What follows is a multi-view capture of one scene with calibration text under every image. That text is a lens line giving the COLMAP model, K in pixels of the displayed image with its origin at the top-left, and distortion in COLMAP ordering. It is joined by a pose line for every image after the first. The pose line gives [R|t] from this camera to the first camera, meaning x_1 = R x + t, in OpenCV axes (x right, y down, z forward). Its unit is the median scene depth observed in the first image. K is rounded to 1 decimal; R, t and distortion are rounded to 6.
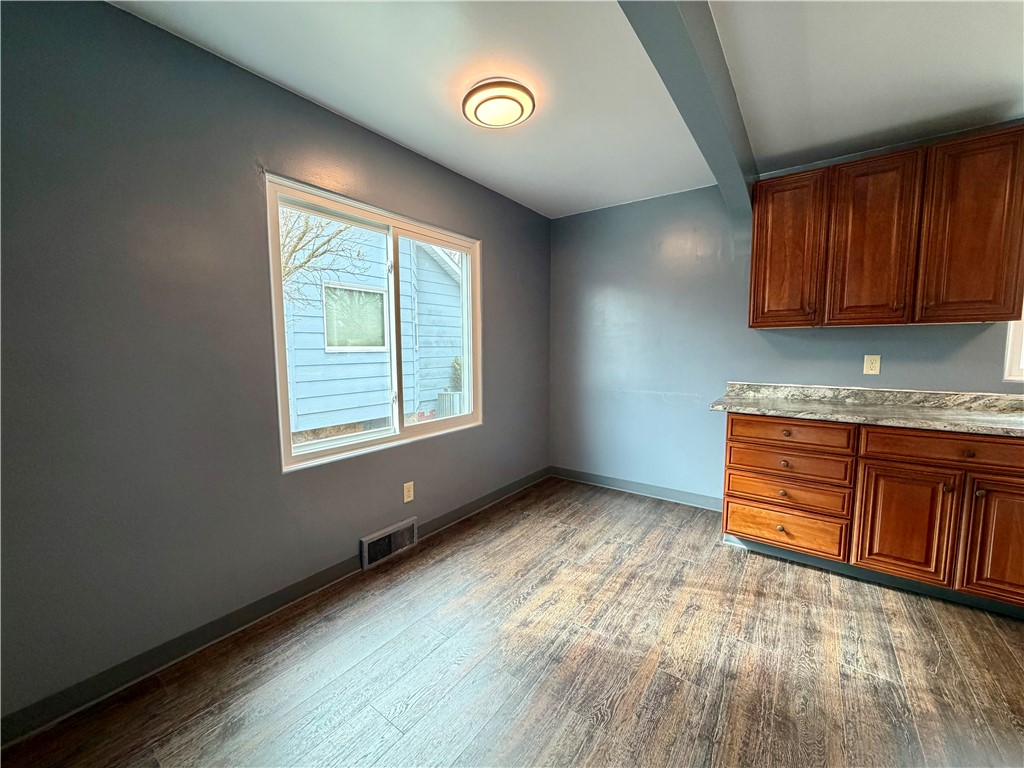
lens RADIAL K [[404.0, 0, 509.6], [0, 404.0, 385.5], [0, 0, 1]] dist [-0.000158, 0.000100]
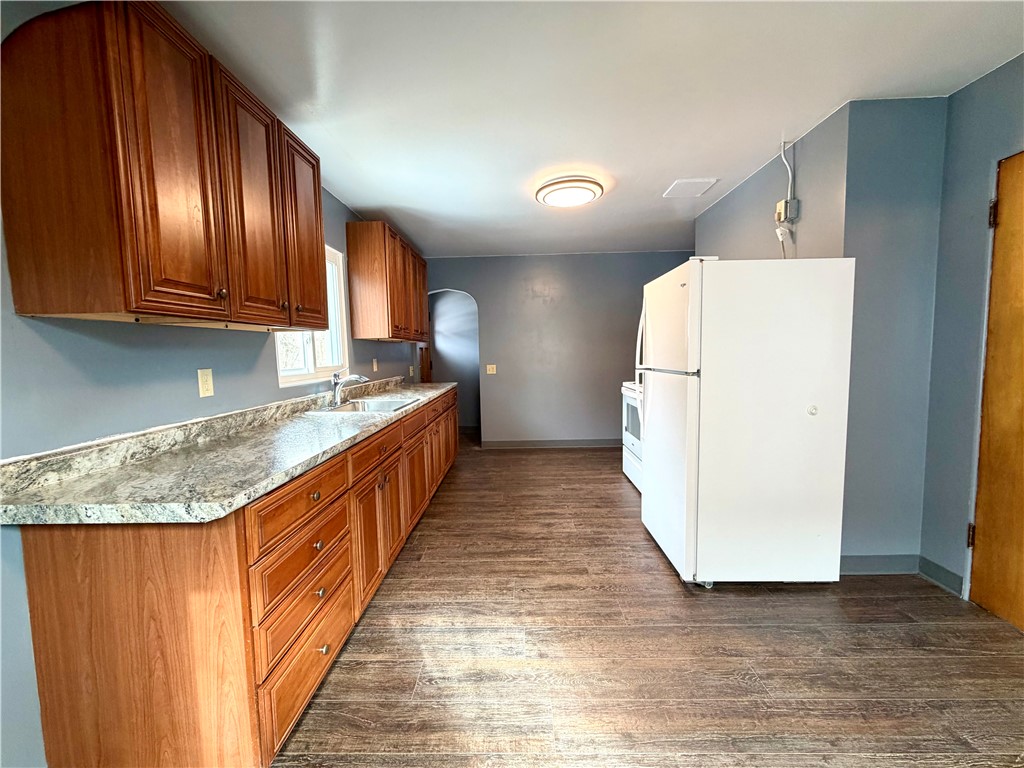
lens RADIAL K [[405.8, 0, 510.5], [0, 405.8, 382.9], [0, 0, 1]] dist [0.000684, 0.000190]
pose [[-0.575930, -0.043886, 0.816320, 0.023140], [0.107981, 0.985725, 0.129176, -0.088250], [-0.810336, 0.162543, -0.562970, 0.997818]]
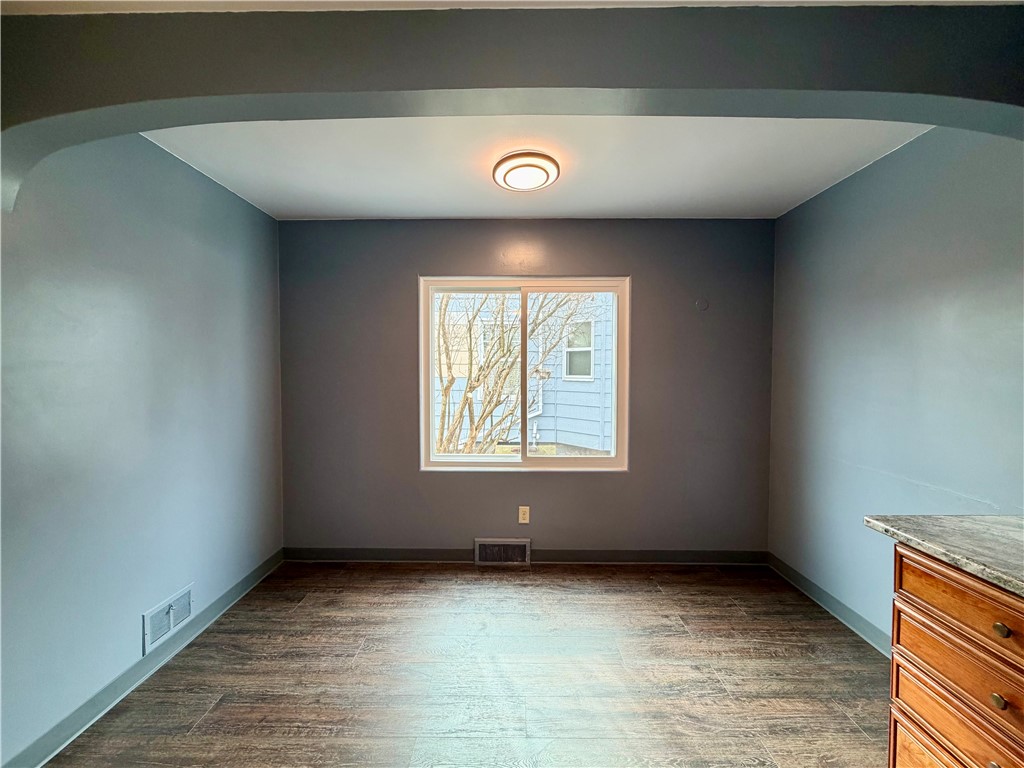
lens RADIAL K [[405.8, 0, 510.5], [0, 405.8, 382.9], [0, 0, 1]] dist [0.000684, 0.000190]
pose [[0.584532, 0.030893, -0.810782, 0.666255], [-0.080729, 0.996531, -0.020232, -0.082126], [0.807345, 0.077280, 0.584998, 0.287905]]
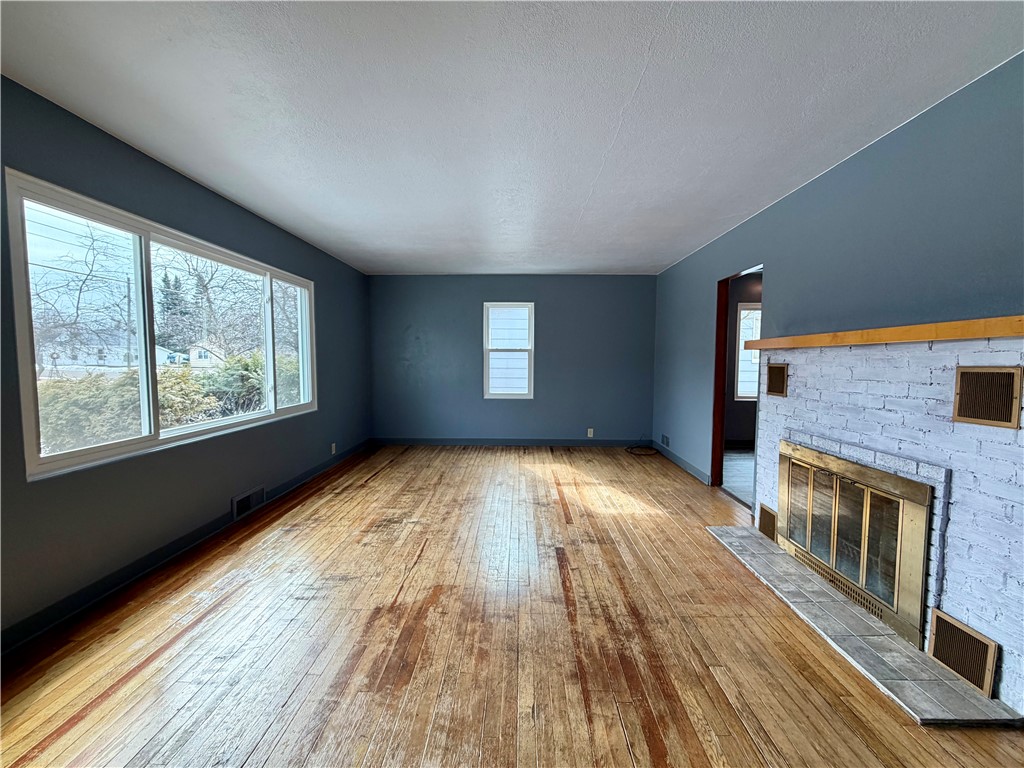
lens RADIAL K [[406.7, 0, 510.4], [0, 406.7, 383.5], [0, 0, 1]] dist [-0.000143, 0.000062]
pose [[0.816221, -0.028474, 0.577037, -0.424392], [0.049189, 0.998583, -0.020302, 0.083891], [-0.575642, 0.044955, 0.816465, -0.691526]]
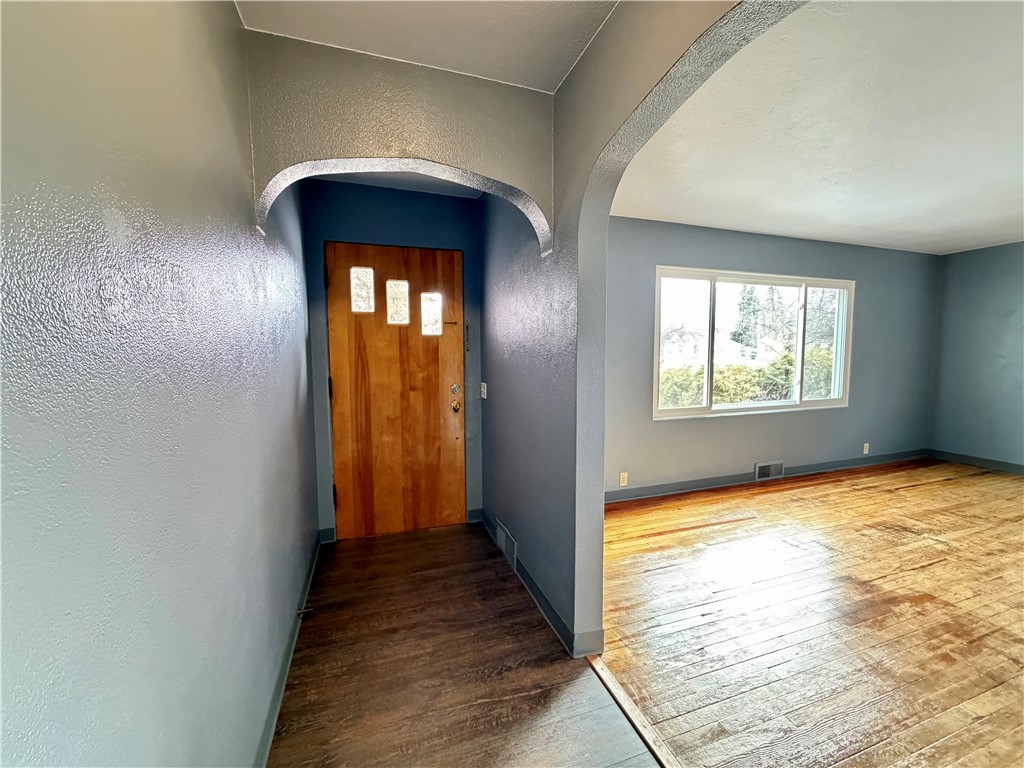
lens RADIAL K [[405.8, 0, 510.5], [0, 405.8, 382.9], [0, 0, 1]] dist [0.000684, 0.000190]
pose [[0.825749, 0.042459, -0.562438, -0.319964], [-0.052033, 0.998645, -0.001004, 0.096166], [0.561633, 0.030095, 0.826839, -1.099179]]
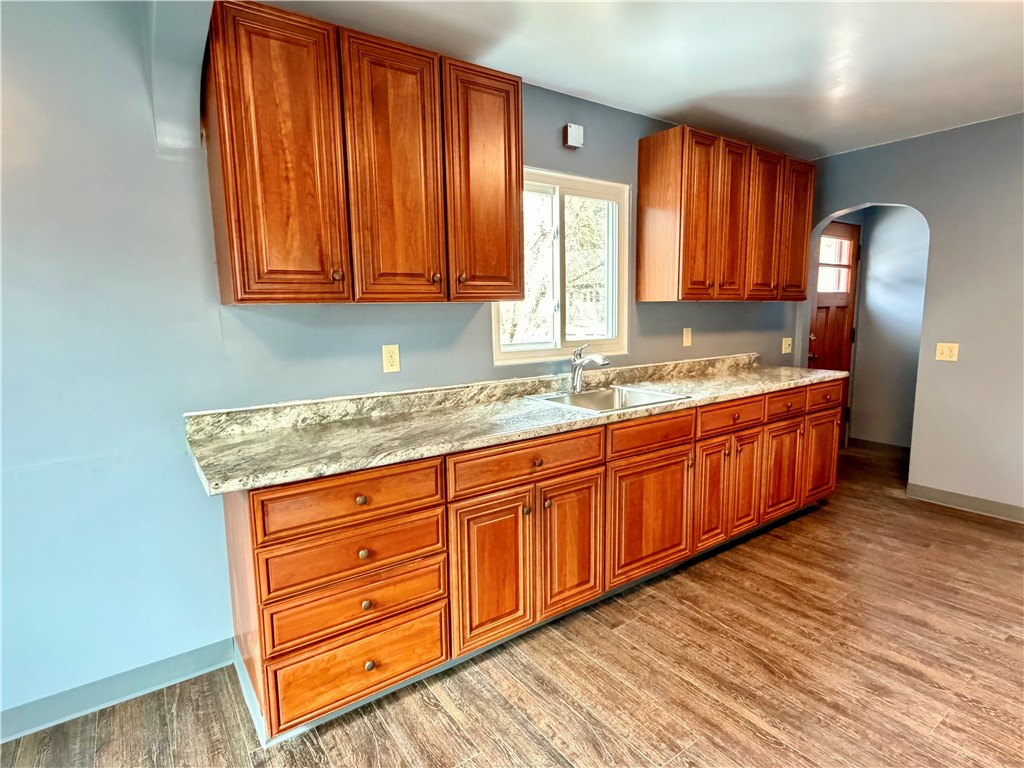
lens RADIAL K [[540.0, 0, 512.0], [0, 540.0, 384.0], [0, 0, 1]] dist [-0.000629, 0.000720]
pose [[0.311075, -0.128045, 0.941720, 0.073251], [0.108517, 0.989187, 0.098653, -0.079863], [-0.944170, 0.071504, 0.321606, 0.516903]]
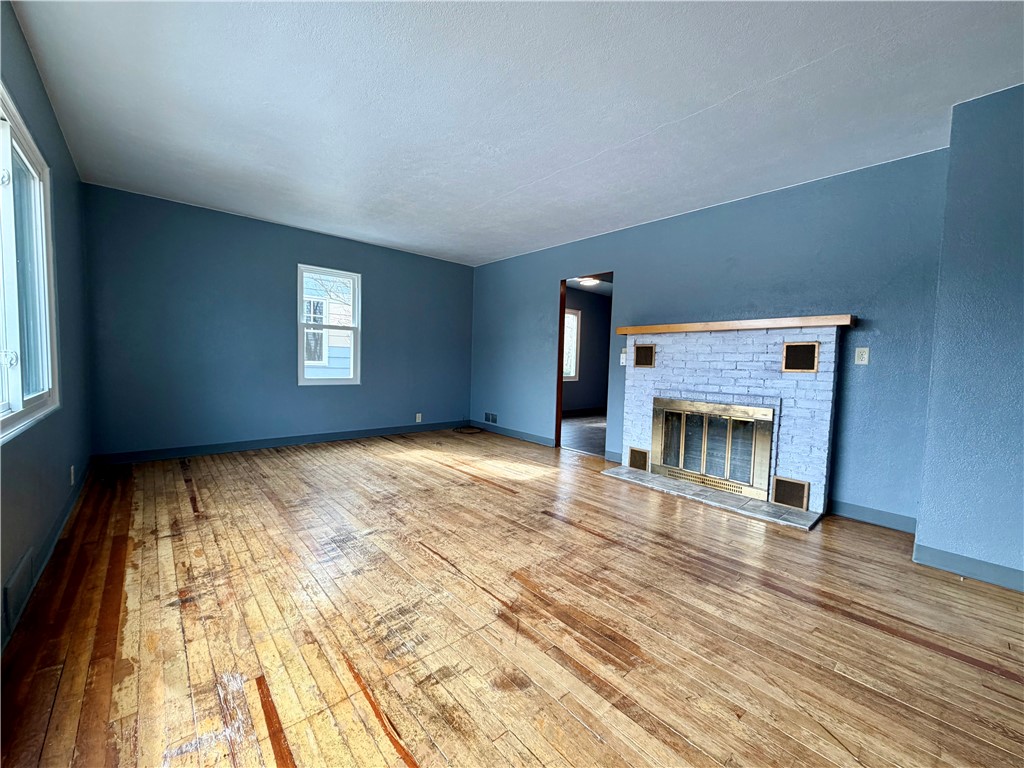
lens RADIAL K [[405.8, 0, 510.5], [0, 405.8, 382.9], [0, 0, 1]] dist [0.000684, 0.000190]
pose [[0.200639, -0.045388, 0.978613, -0.820858], [0.065181, 0.997331, 0.032892, 0.105830], [-0.977494, 0.057188, 0.203062, -0.008842]]
